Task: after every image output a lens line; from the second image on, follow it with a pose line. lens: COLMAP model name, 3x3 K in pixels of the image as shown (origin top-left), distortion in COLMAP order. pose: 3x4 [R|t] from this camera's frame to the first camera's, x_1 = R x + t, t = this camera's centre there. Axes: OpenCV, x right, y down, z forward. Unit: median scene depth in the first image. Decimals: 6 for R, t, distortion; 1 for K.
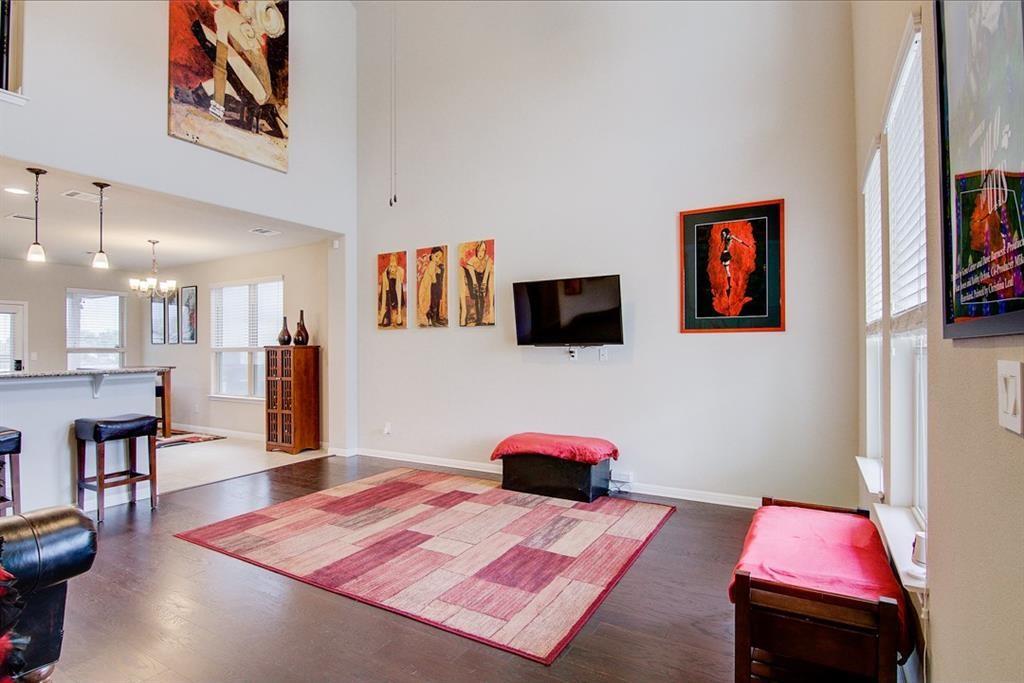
lens RADIAL K [[528.7, 0, 509.6], [0, 528.7, 347.9], [0, 0, 1]] dist [-0.009474, -0.003108]
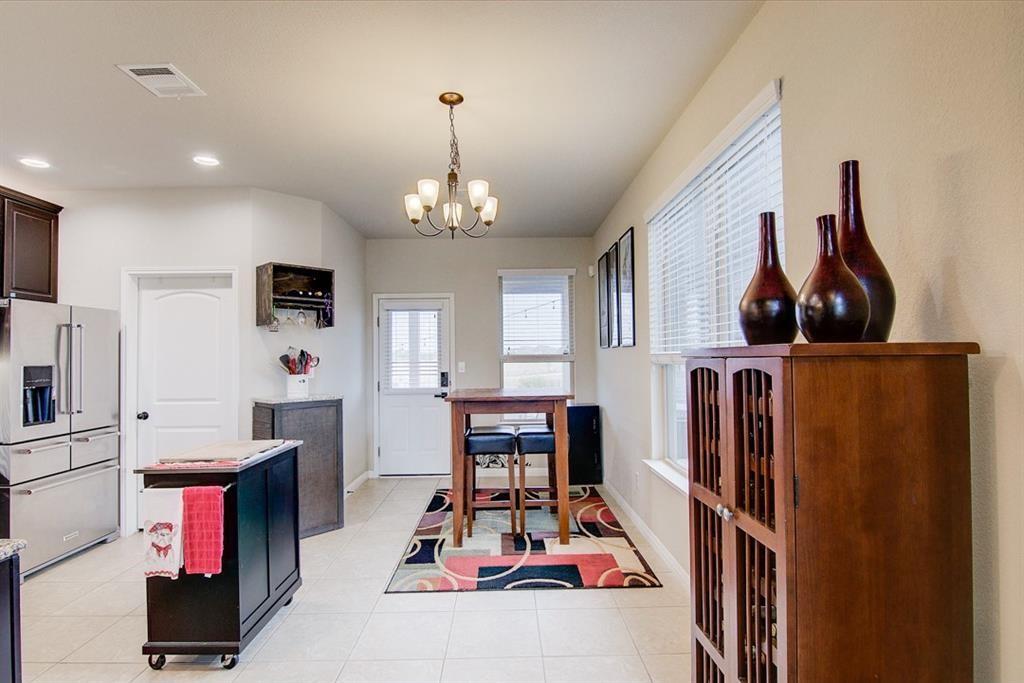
lens RADIAL K [[528.7, 0, 504.4], [0, 528.7, 350.0], [0, 0, 1]] dist [-0.009474, -0.003108]
pose [[0.525802, -0.012597, -0.850514, -0.302078], [0.013270, 0.999890, -0.006606, -0.002673], [0.850504, -0.007813, 0.525911, 0.802803]]
